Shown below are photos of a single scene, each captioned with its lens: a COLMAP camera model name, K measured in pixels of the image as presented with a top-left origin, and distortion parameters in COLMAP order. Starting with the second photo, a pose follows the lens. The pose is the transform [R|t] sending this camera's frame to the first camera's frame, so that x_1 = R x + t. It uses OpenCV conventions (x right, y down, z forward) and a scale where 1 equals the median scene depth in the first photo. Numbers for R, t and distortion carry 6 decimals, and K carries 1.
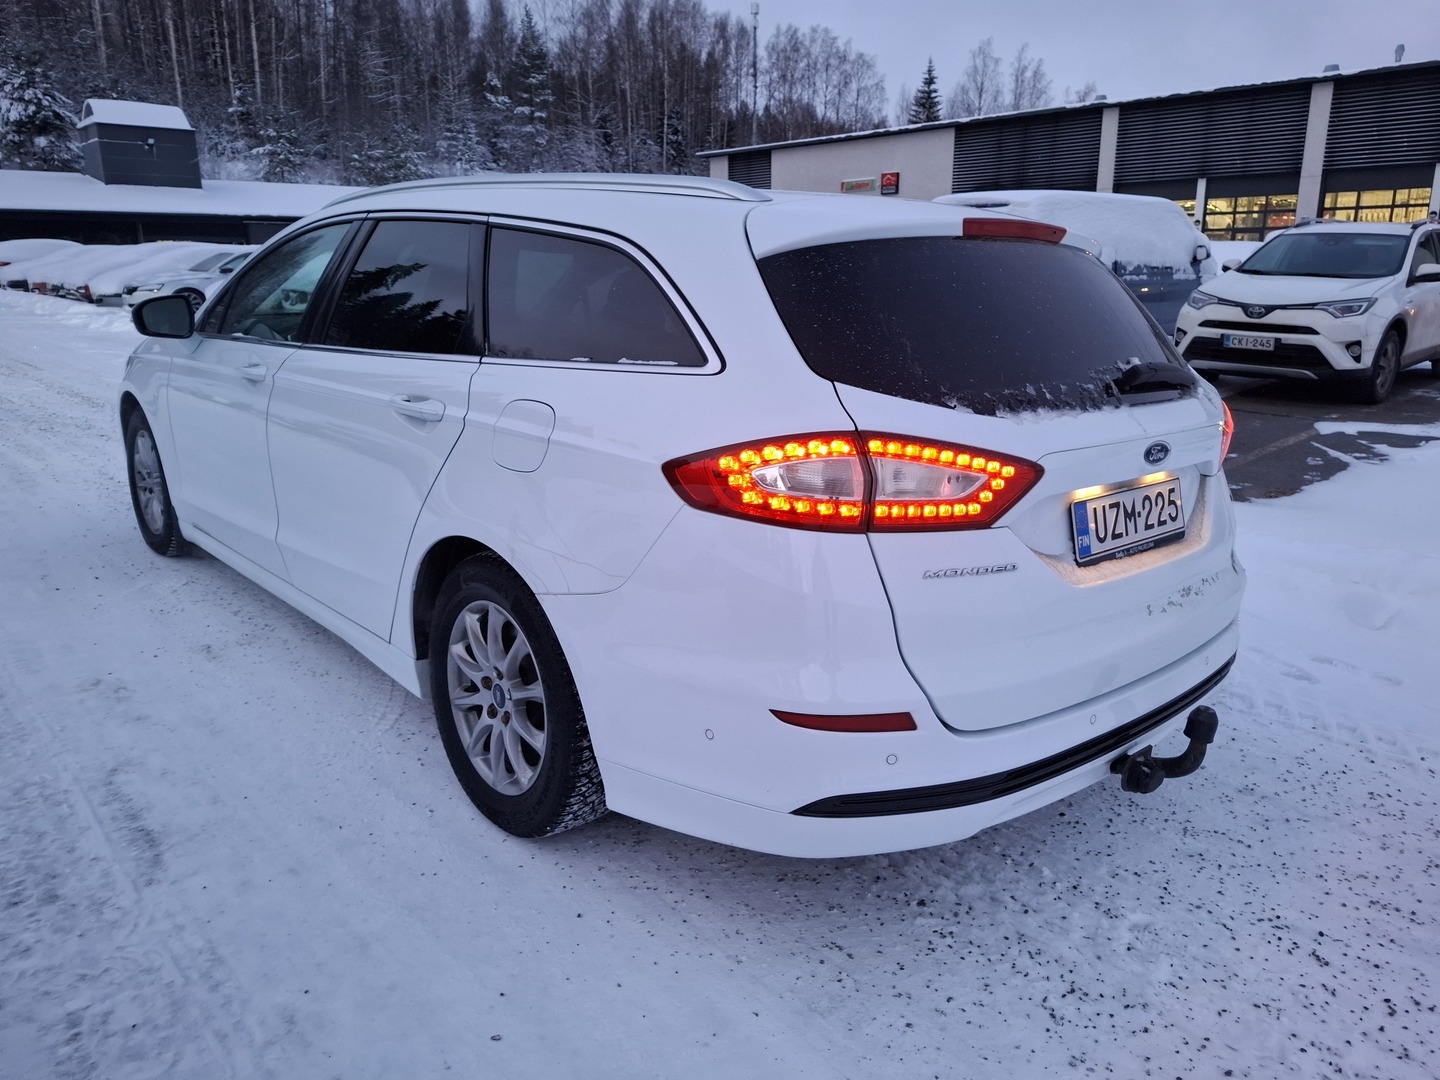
lens RADIAL K [[967.6, 0, 725.7], [0, 967.6, 535.2], [0, 0, 1]] dist [0.008304, 0.001587]
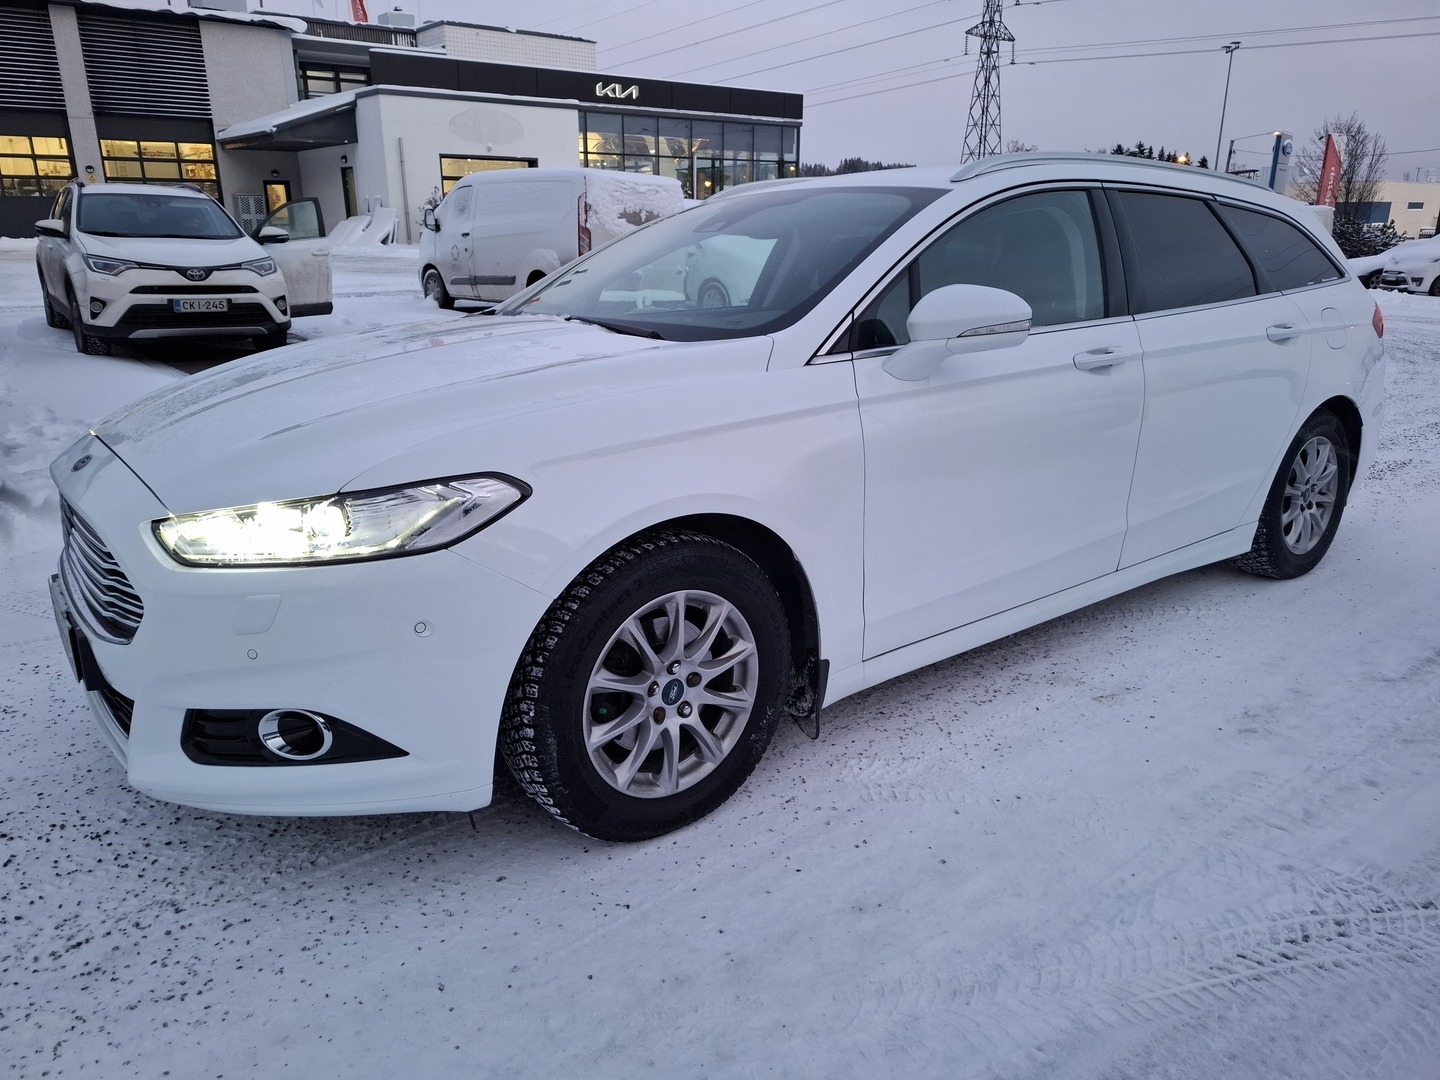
lens RADIAL K [[967.6, 0, 725.7], [0, 967.6, 535.2], [0, 0, 1]] dist [0.008304, 0.001587]
pose [[0.117111, -0.301902, 0.946118, -0.496170], [0.268143, 0.926904, 0.262580, -0.118413], [-0.956234, 0.222944, 0.189504, 0.425390]]
